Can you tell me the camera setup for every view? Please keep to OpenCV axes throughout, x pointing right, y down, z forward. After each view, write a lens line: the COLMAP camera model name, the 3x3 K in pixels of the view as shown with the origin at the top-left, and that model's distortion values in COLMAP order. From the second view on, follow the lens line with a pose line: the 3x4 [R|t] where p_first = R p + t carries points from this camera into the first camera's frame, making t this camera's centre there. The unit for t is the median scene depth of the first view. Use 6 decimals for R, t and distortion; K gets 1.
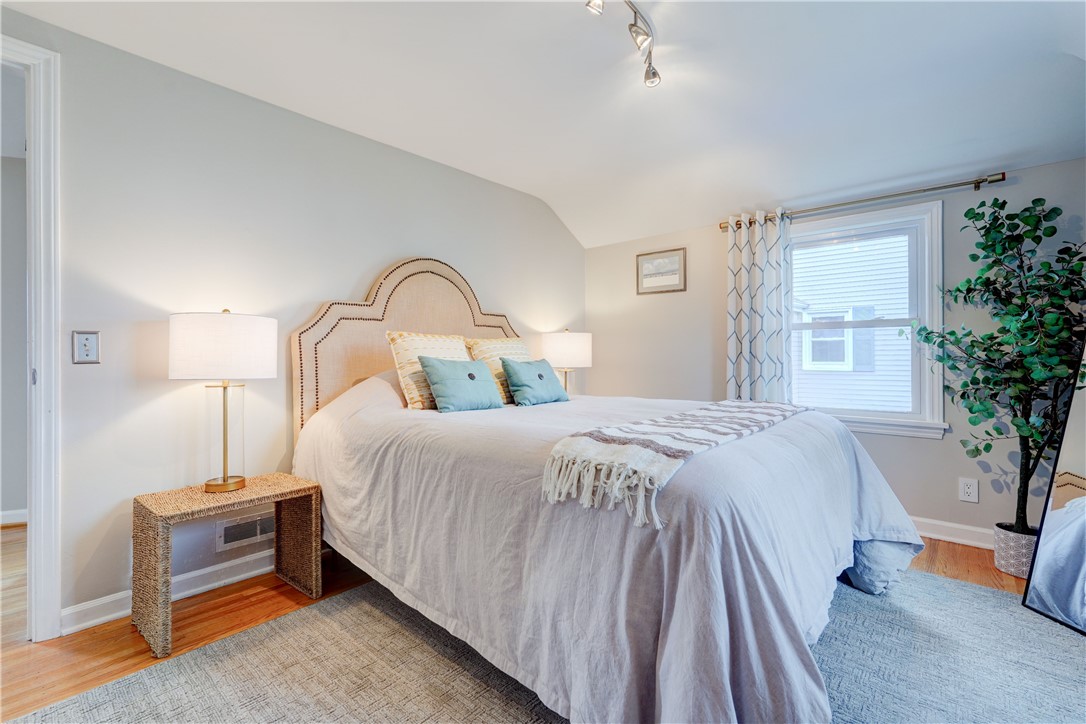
lens RADIAL K [[494.1, 0, 537.7], [0, 494.1, 356.2], [0, 0, 1]] dist [-0.012537, 0.008516]
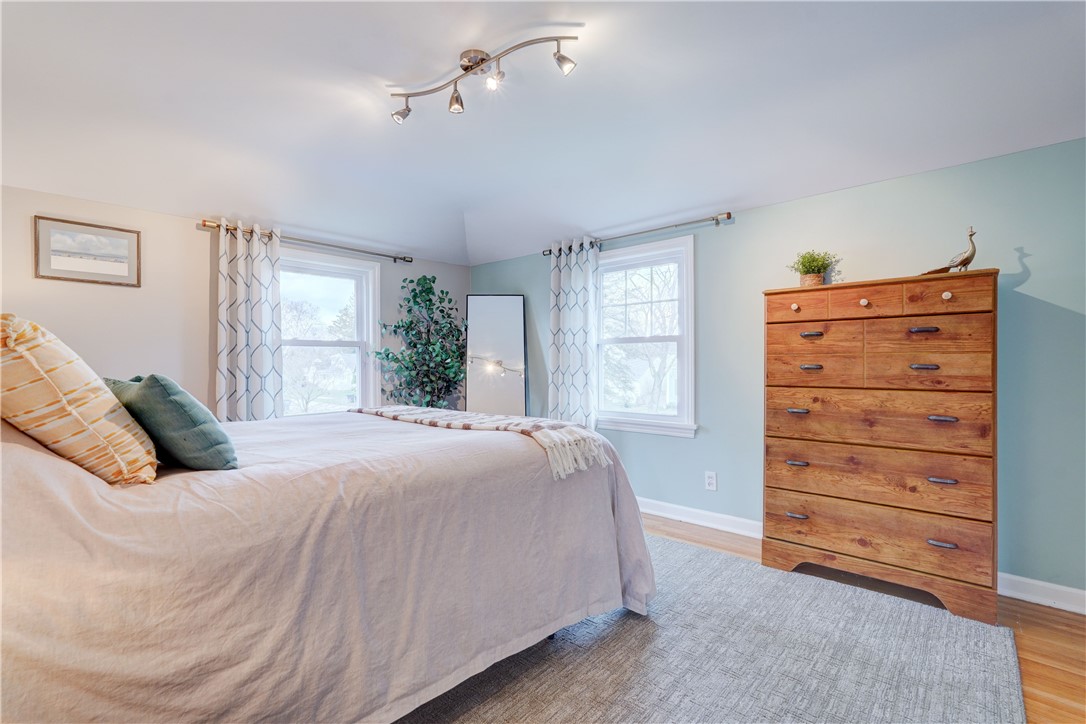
lens RADIAL K [[494.1, 0, 536.8], [0, 494.1, 363.7], [0, 0, 1]] dist [-0.012537, 0.008516]
pose [[-0.000374, 0.003380, 0.999994, -0.538466], [0.011404, 0.999929, -0.003375, -0.003995], [-0.999935, 0.011402, -0.000413, 0.435908]]
